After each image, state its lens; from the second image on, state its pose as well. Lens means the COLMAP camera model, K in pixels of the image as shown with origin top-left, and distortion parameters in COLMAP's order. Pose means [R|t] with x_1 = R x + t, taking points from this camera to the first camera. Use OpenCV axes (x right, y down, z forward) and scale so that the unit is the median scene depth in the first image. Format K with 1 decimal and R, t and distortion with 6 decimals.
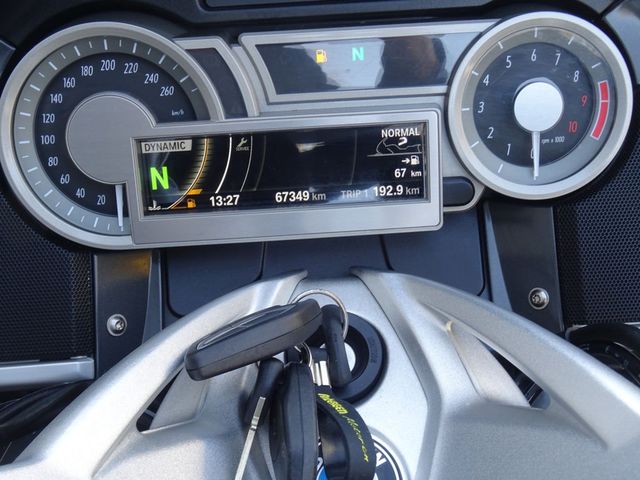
lens RADIAL K [[864.1, 0, 315.0], [0, 864.1, 246.4], [0, 0, 1]] dist [-0.063592, 0.000000]
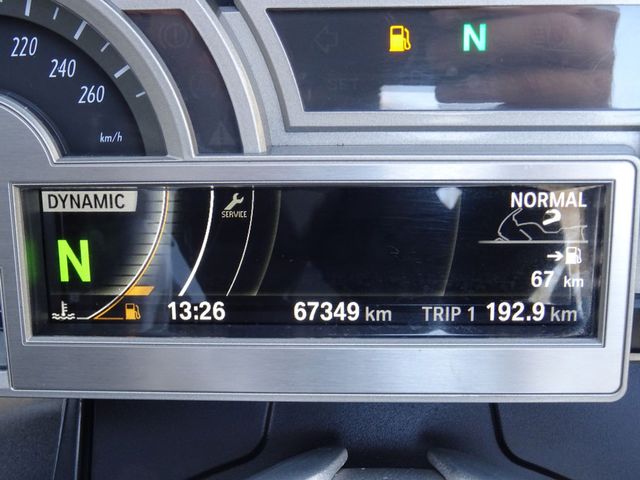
lens RADIAL K [[864.1, 0, 321.2], [0, 864.1, 233.5], [0, 0, 1]] dist [-0.063592, 0.000000]
pose [[0.996756, 0.056830, -0.056996, -0.002861], [-0.059506, 0.997149, -0.046404, -0.081367], [0.054197, 0.049645, 0.997295, 0.494581]]
